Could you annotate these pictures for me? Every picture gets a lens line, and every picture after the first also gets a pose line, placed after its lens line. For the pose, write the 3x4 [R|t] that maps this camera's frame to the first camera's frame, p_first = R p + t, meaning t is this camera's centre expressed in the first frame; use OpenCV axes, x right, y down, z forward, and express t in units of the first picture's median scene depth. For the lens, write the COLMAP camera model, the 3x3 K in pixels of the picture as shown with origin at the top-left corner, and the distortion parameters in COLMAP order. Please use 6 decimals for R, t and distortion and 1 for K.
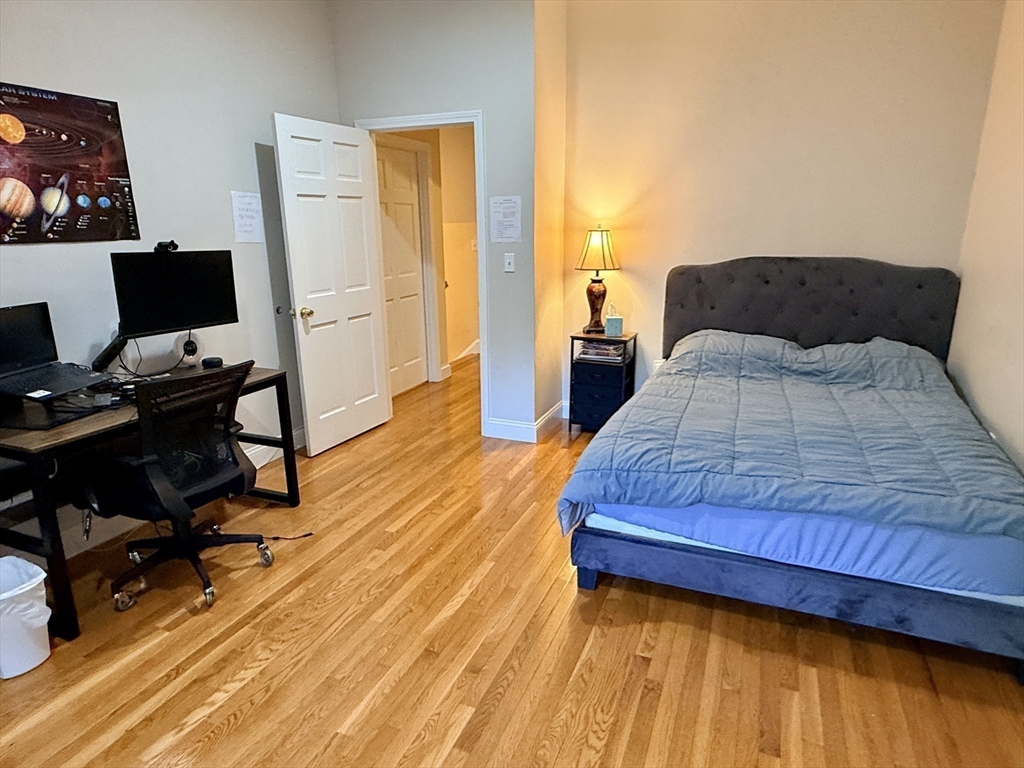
lens RADIAL K [[609.2, 0, 509.7], [0, 609.2, 388.5], [0, 0, 1]] dist [-0.006775, 0.002204]
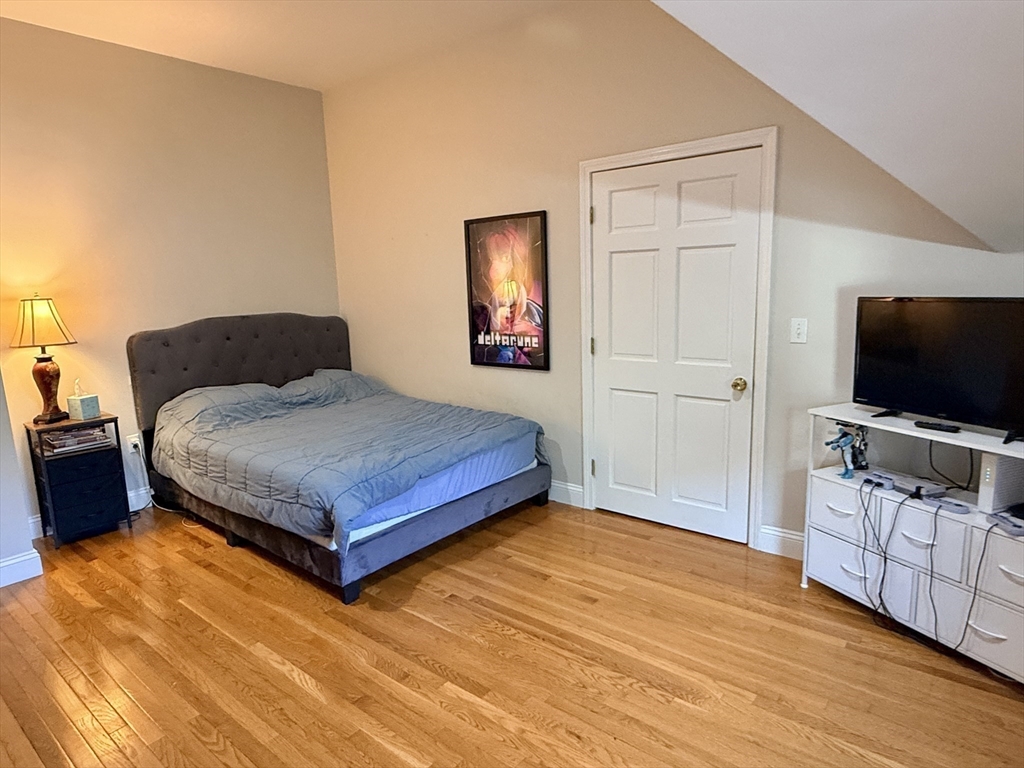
lens RADIAL K [[609.2, 0, 508.6], [0, 609.2, 381.6], [0, 0, 1]] dist [-0.006775, 0.002204]
pose [[0.285075, -0.154397, 0.945988, -0.651604], [0.274243, 0.958821, 0.073848, -0.050858], [-0.918435, 0.238379, 0.315678, 0.241678]]
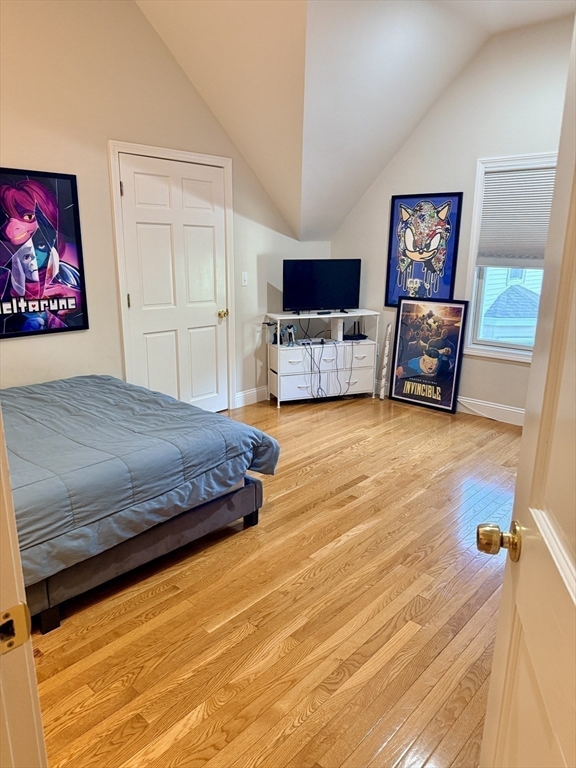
lens RADIAL K [[523.0, 0, 287.8], [0, 523.0, 386.4], [0, 0, 1]] dist [0.002950, -0.005250]
pose [[-0.940512, -0.086269, 0.328627, -0.235871], [0.086446, 0.874638, 0.477007, -0.369676], [-0.328580, 0.477039, -0.815149, 1.449647]]
